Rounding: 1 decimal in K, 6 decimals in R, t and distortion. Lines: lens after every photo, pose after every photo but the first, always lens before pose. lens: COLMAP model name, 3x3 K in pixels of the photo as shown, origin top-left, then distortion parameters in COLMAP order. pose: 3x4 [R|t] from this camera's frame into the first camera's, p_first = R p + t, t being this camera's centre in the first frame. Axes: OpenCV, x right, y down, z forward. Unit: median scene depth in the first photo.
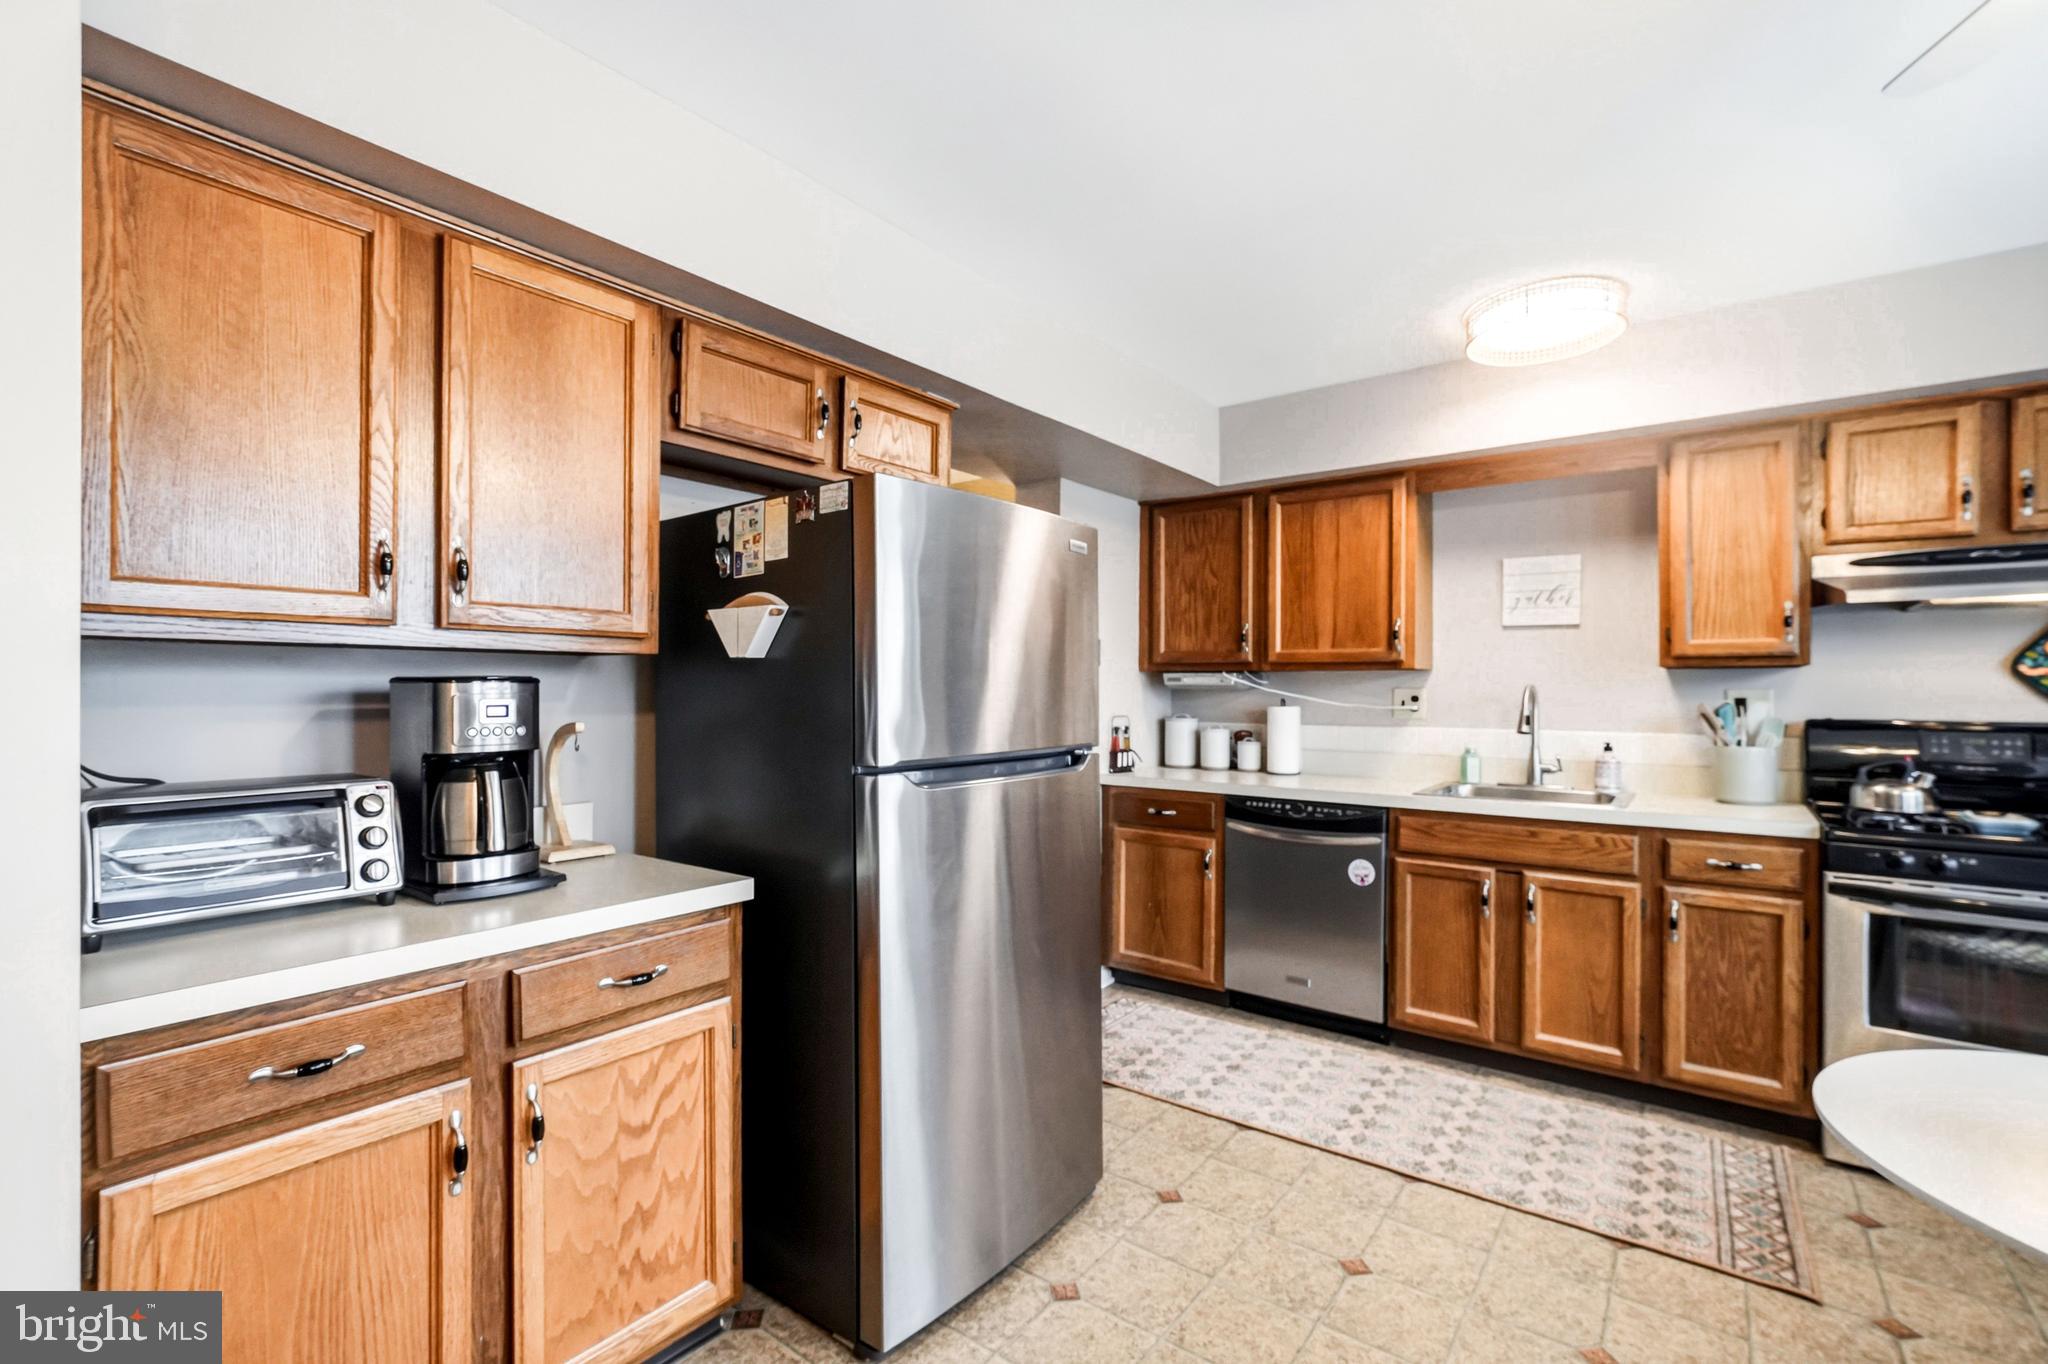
lens RADIAL K [[916.2, 0, 1035.2], [0, 916.2, 684.1], [0, 0, 1]] dist [0.000099, 0.000276]
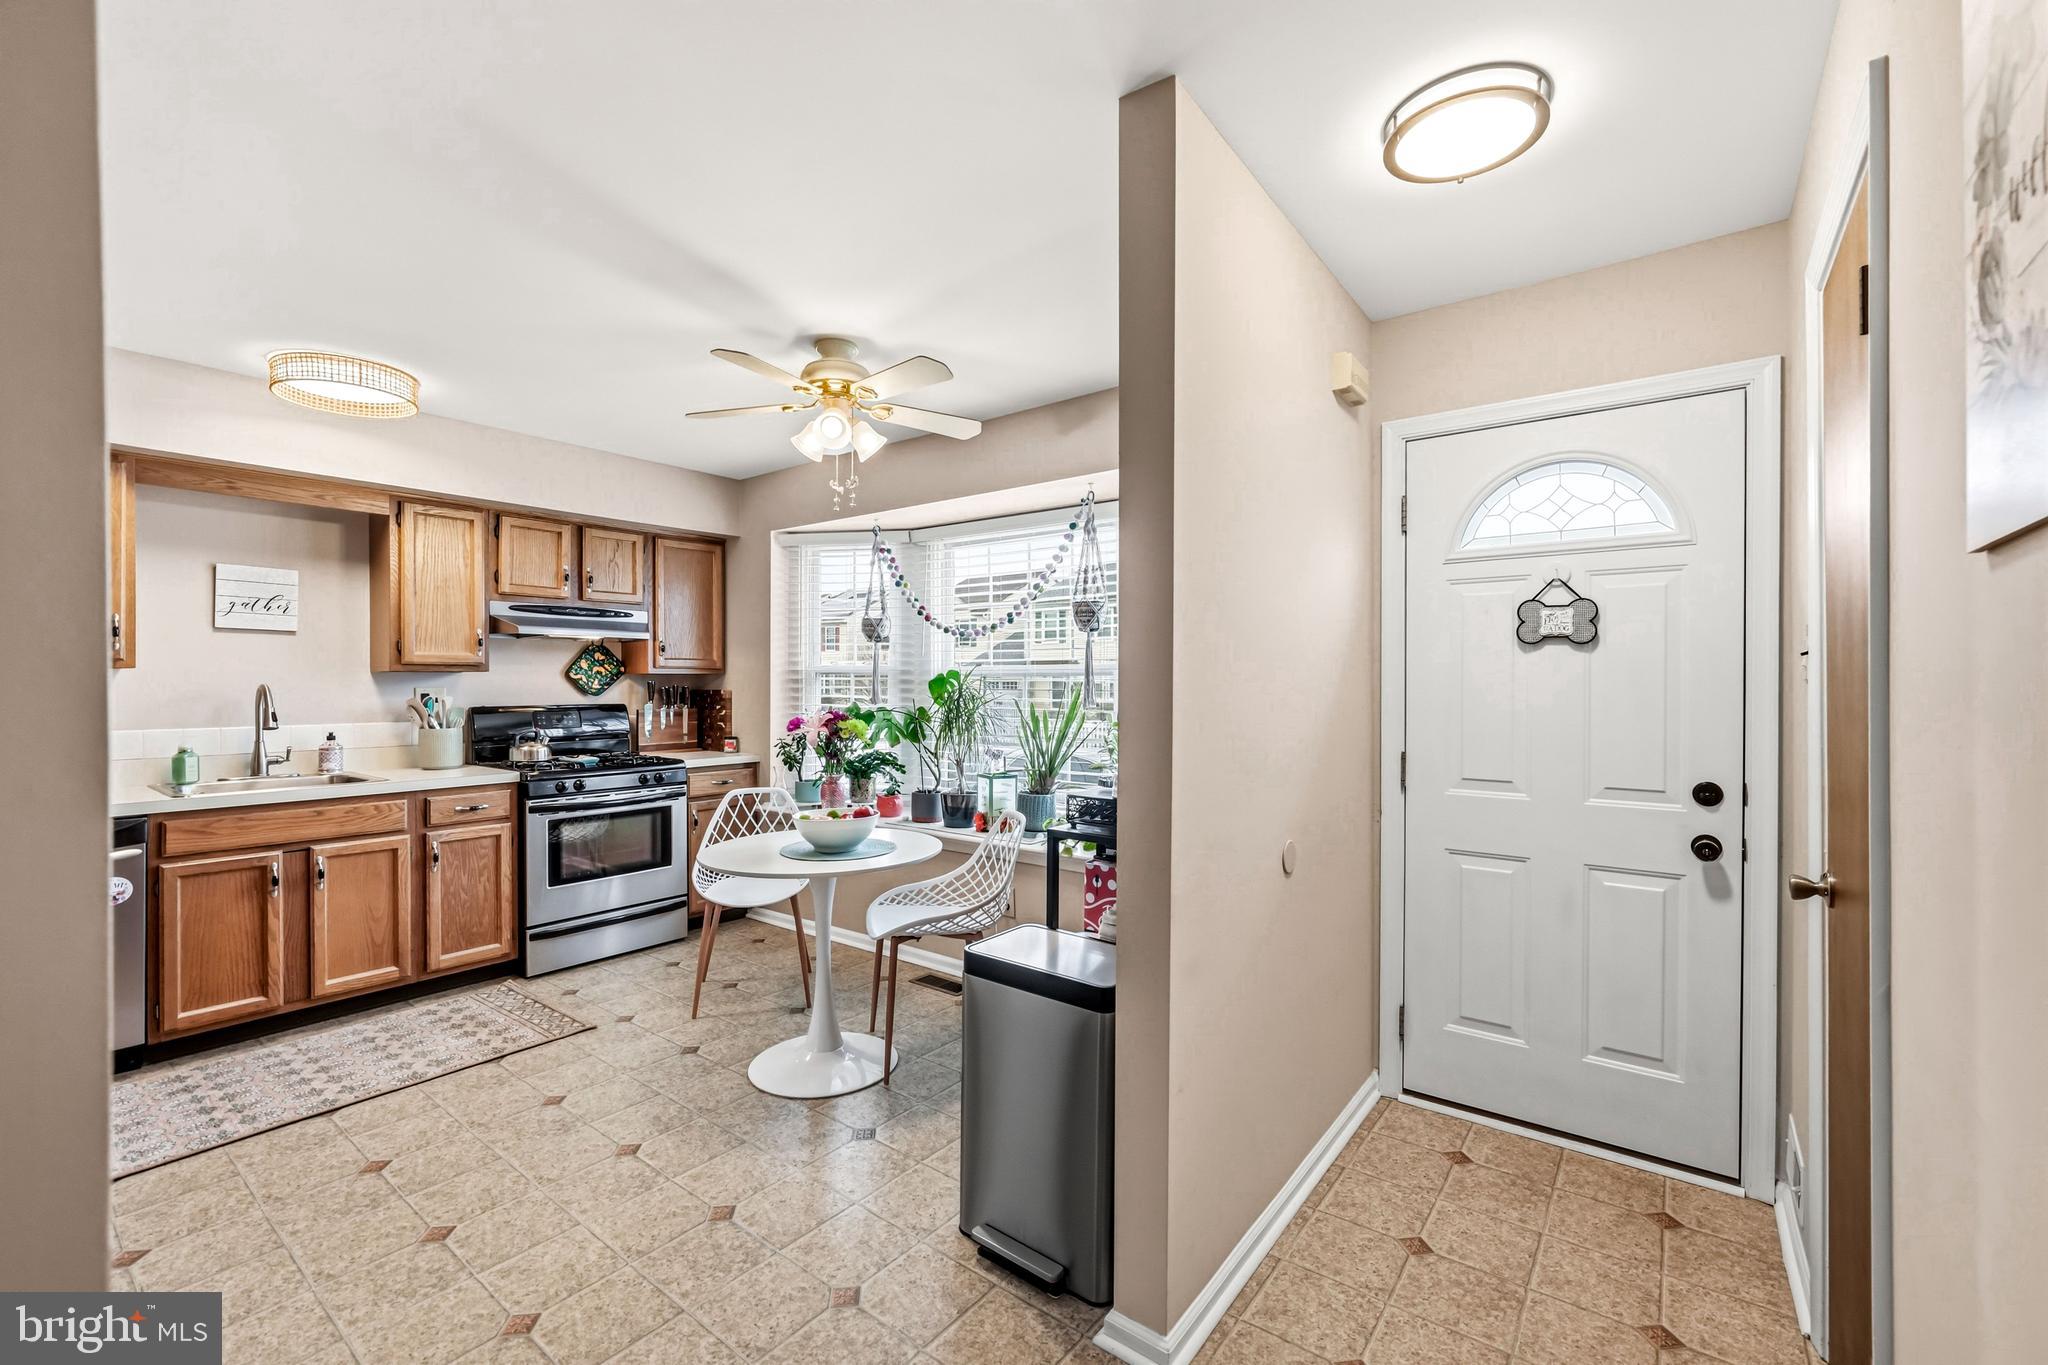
lens RADIAL K [[865.4, 0, 1022.0], [0, 865.4, 688.4], [0, 0, 1]] dist [-0.000128, 0.004536]
pose [[0.019420, -0.010976, 0.999751, -0.536393], [-0.004402, 0.999929, 0.011063, -0.011566], [-0.999802, -0.004616, 0.019370, 0.082249]]
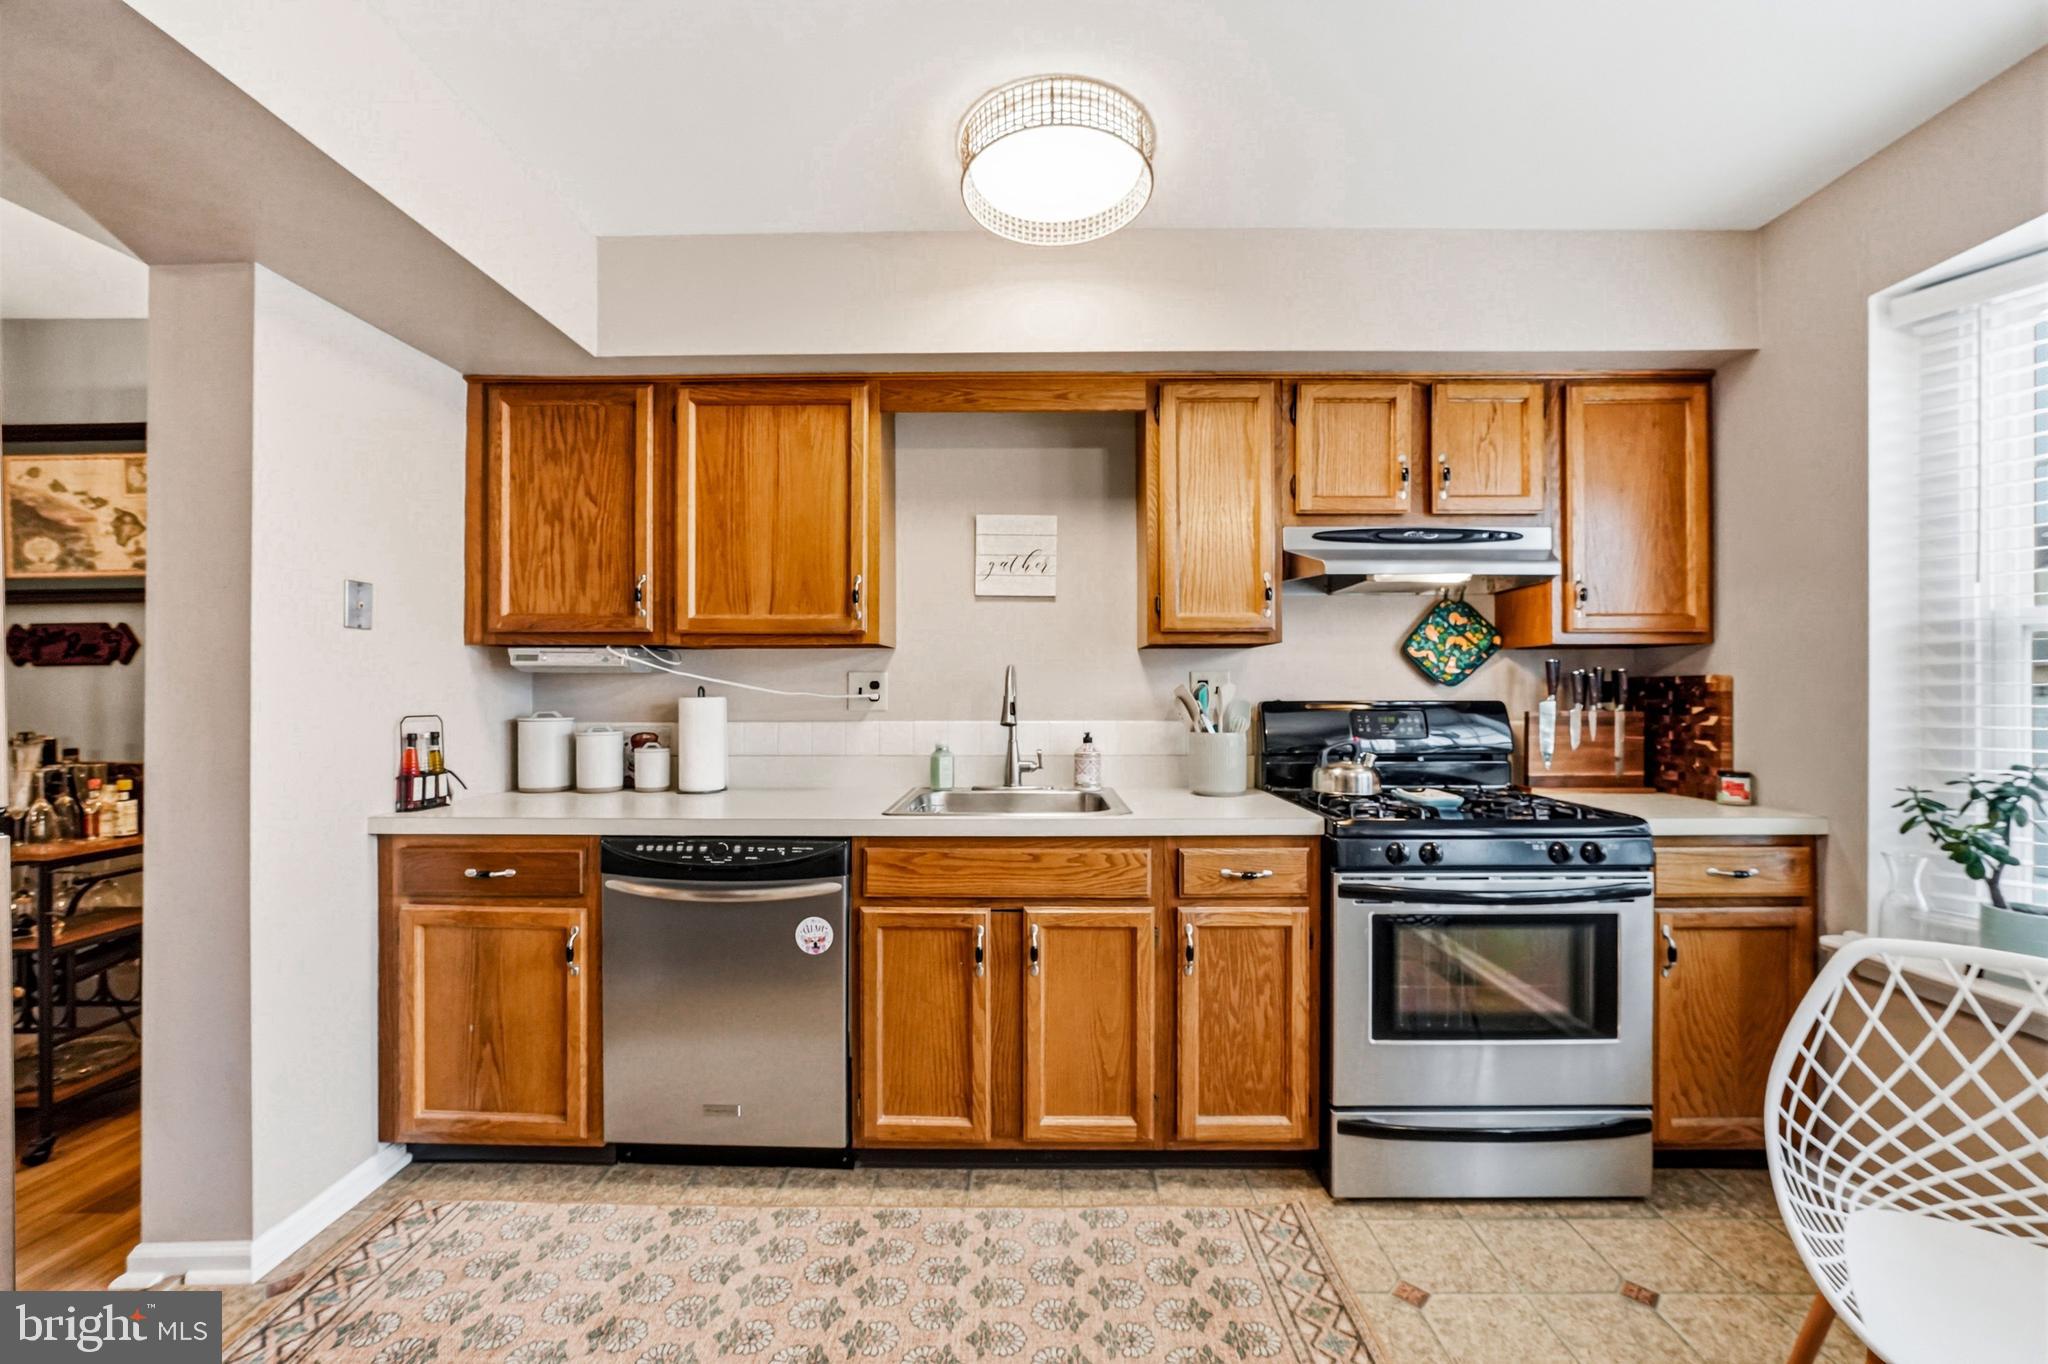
lens RADIAL K [[787.8, 0, 1021.9], [0, 787.8, 690.4], [0, 0, 1]] dist [-0.021033, 0.000125]
pose [[0.810770, -0.004246, 0.585350, 0.152062], [0.001886, 0.999987, 0.004640, 0.022093], [-0.585362, -0.002658, 0.810768, 0.473311]]
